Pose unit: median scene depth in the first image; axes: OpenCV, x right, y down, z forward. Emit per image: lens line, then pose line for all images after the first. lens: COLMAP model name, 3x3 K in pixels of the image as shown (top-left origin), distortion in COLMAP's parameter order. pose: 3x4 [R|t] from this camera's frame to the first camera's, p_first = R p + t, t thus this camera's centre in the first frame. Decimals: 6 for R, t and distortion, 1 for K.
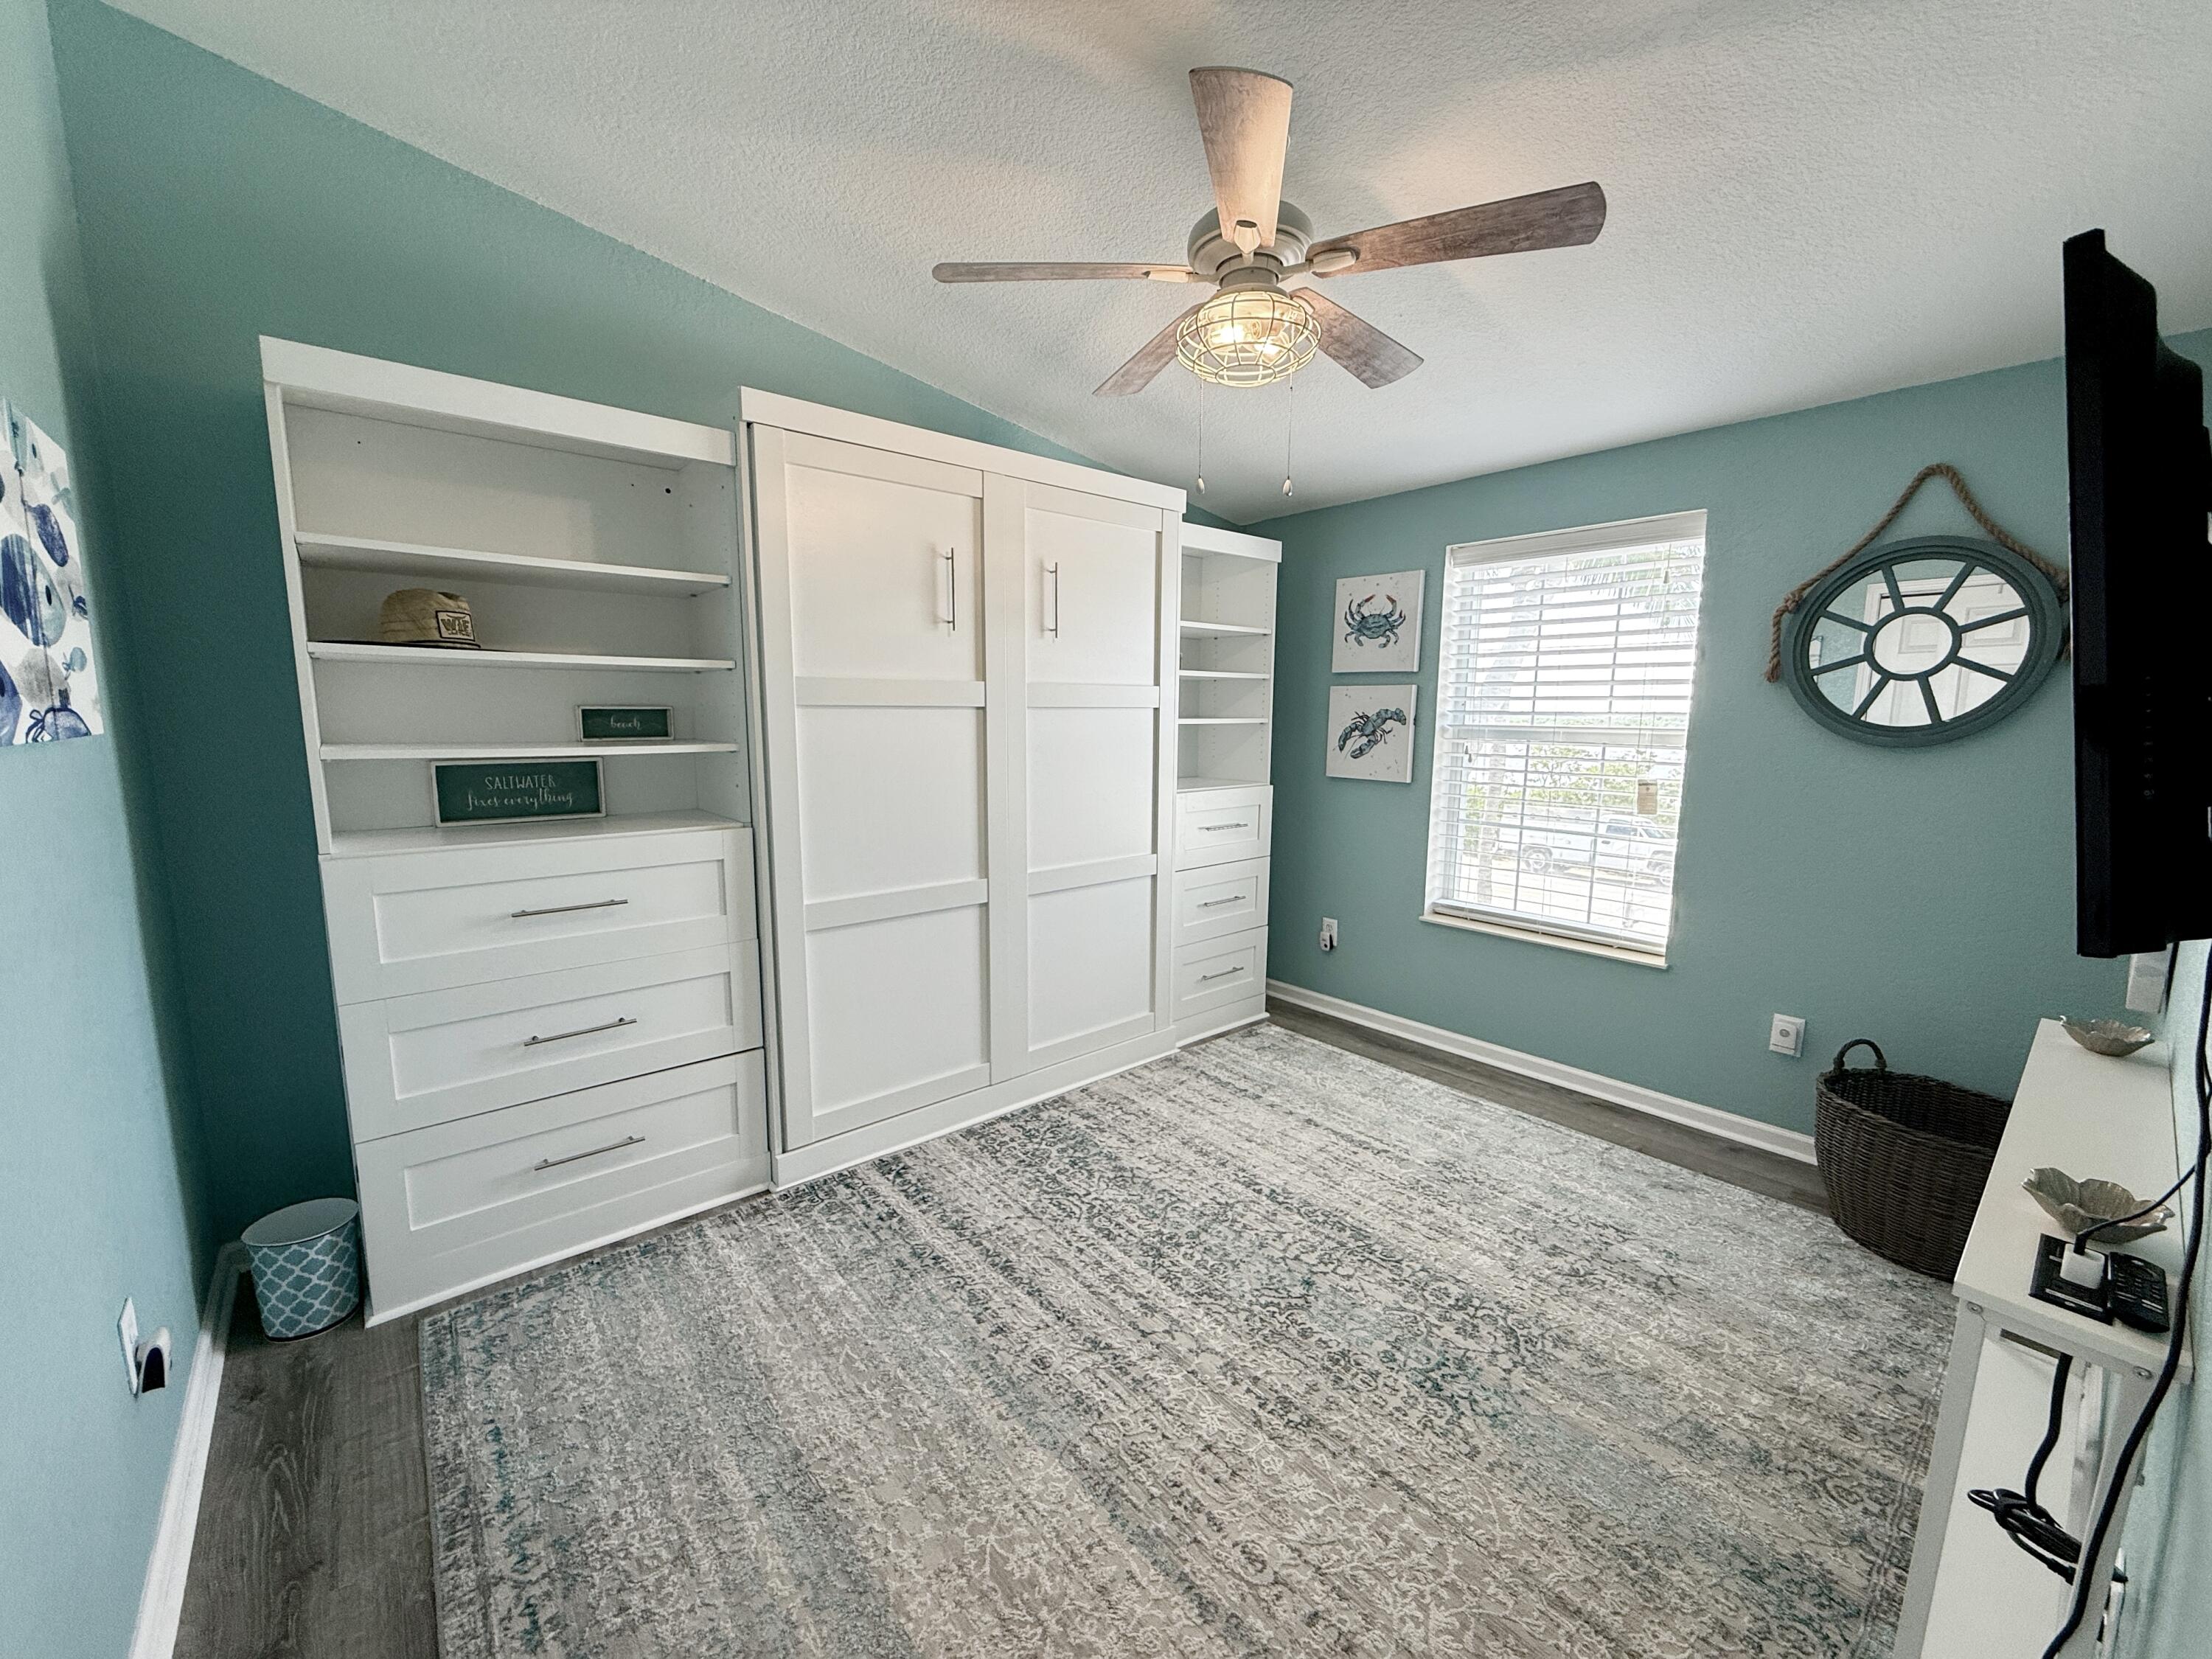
lens RADIAL K [[886.0, 0, 1100.1], [0, 886.0, 832.8], [0, 0, 1]] dist [-0.002445, -0.000270]
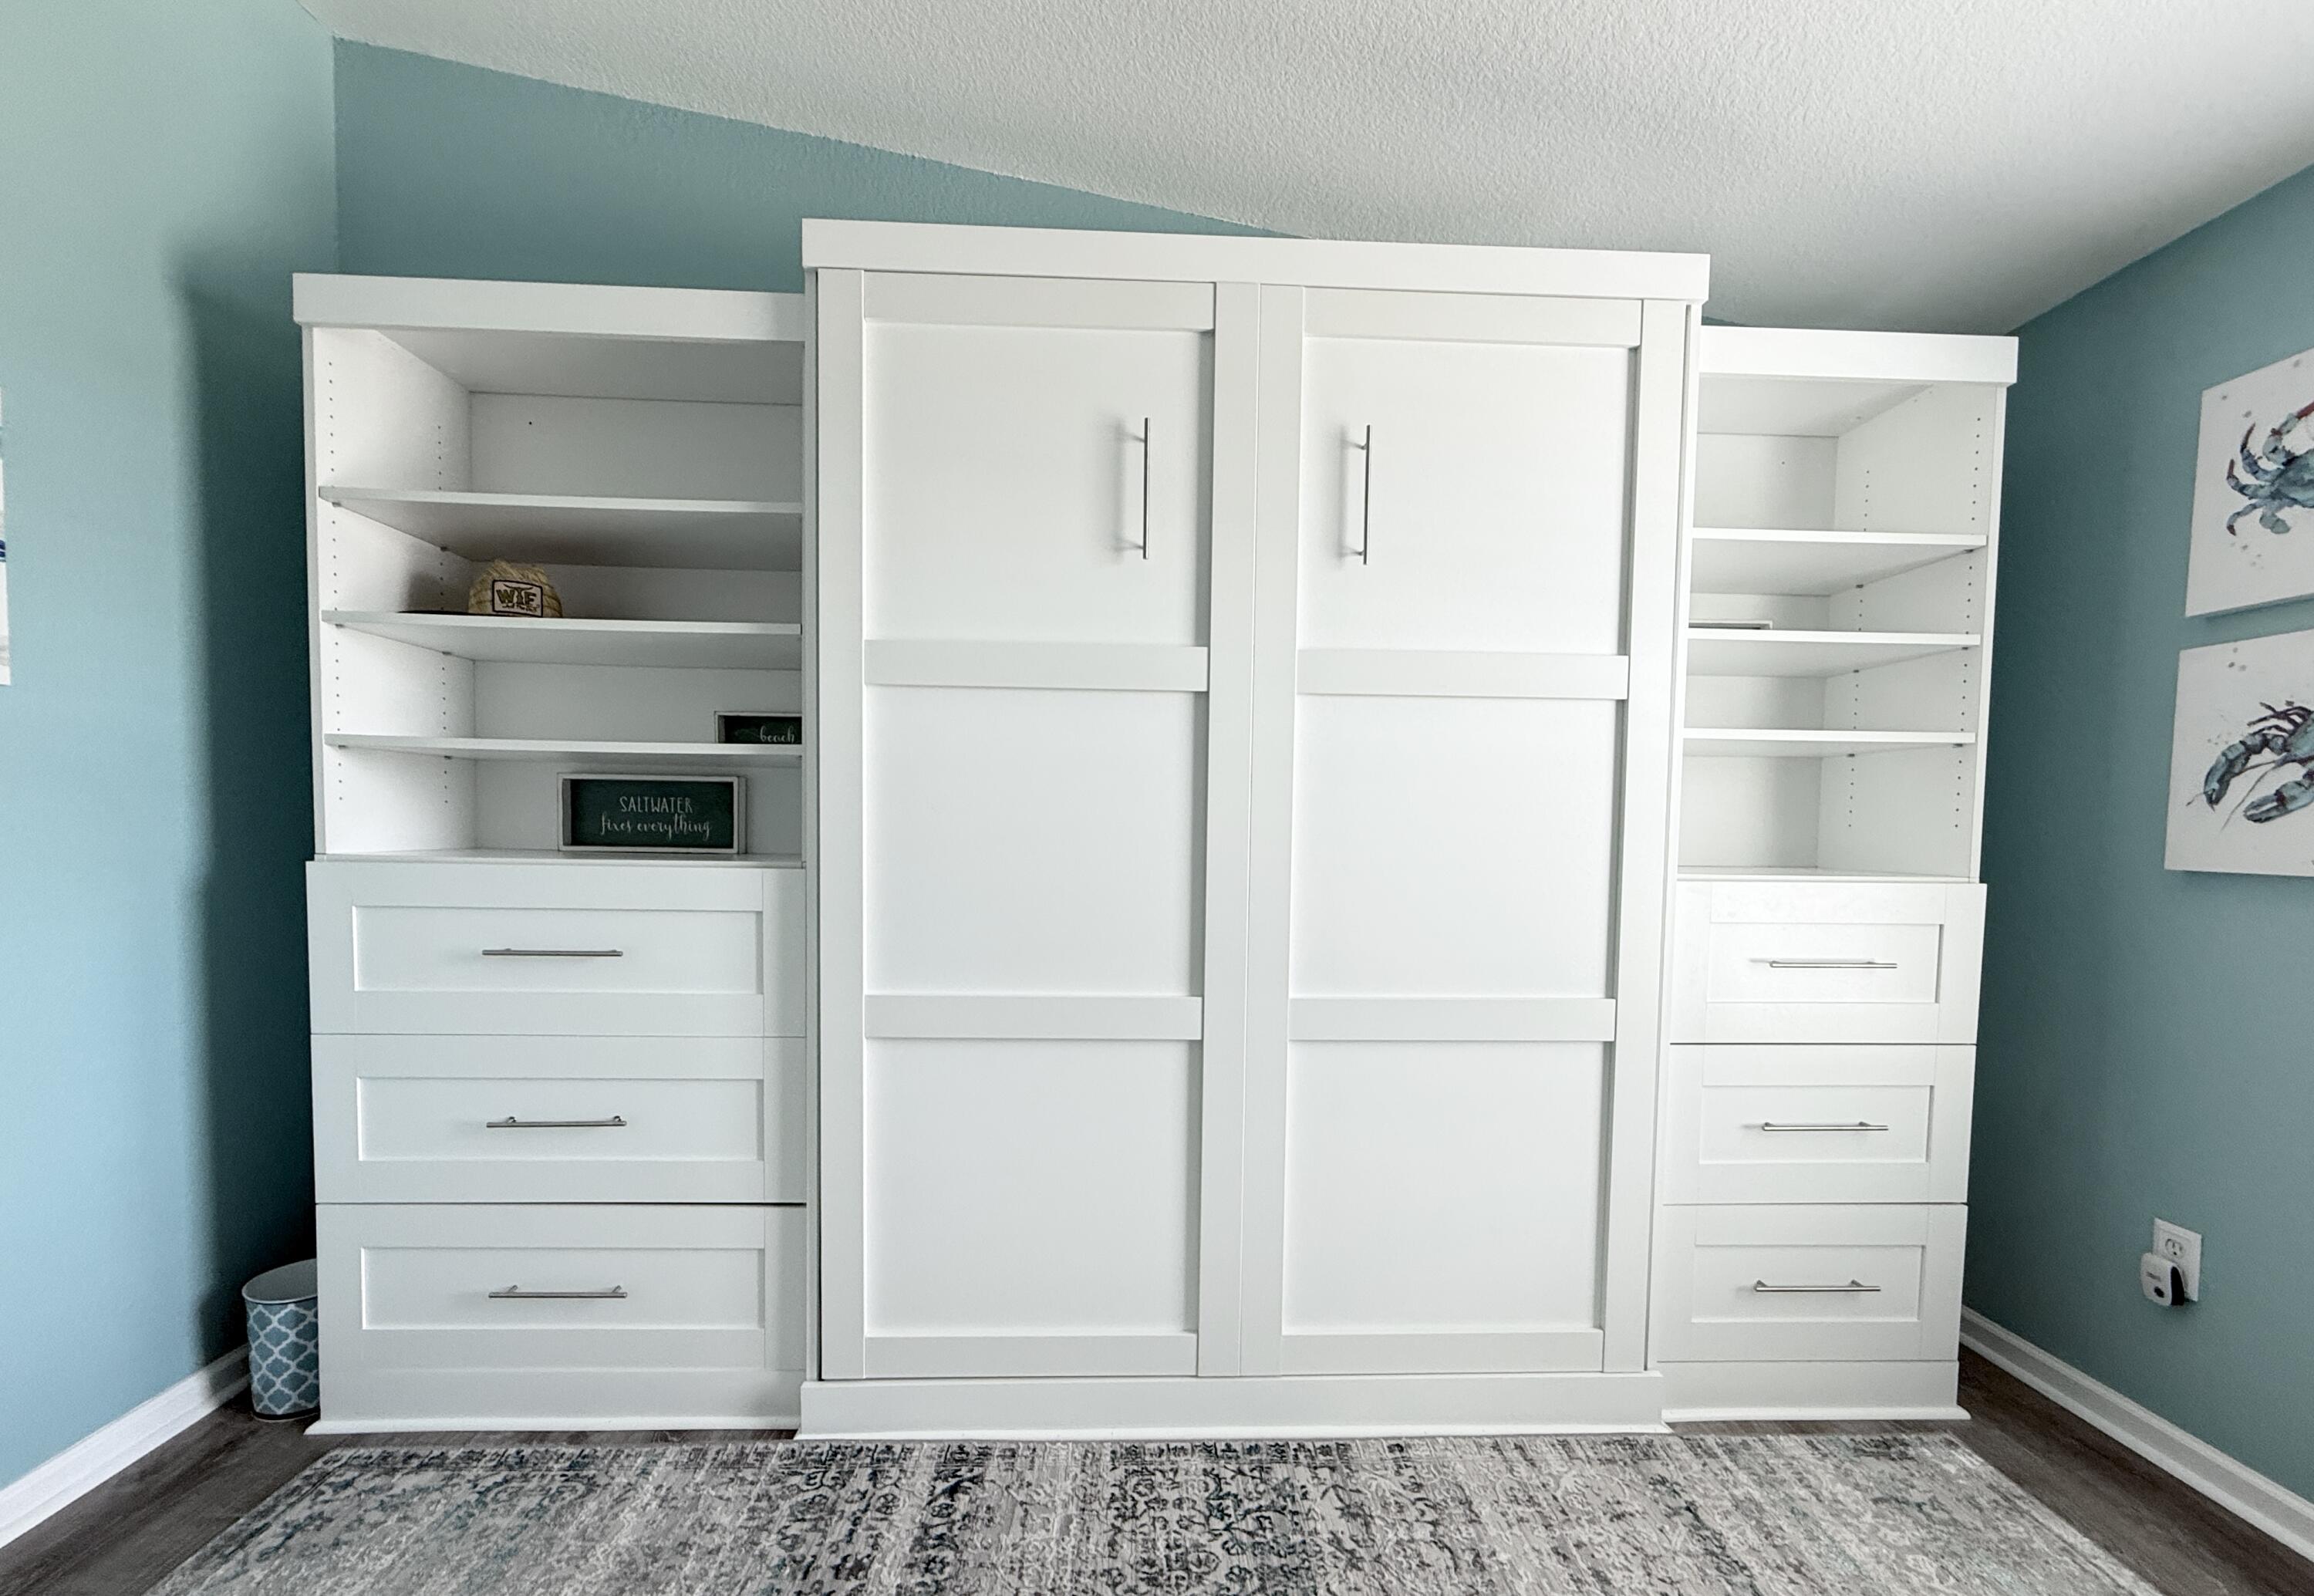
lens RADIAL K [[979.5, 0, 1156.8], [0, 979.5, 865.0], [0, 0, 1]] dist [-0.000526, -0.000129]
pose [[0.783418, 0.033206, -0.620608, 0.205557], [-0.096782, 0.992908, -0.069045, 0.012761], [0.613914, 0.114154, 0.781075, 0.434051]]
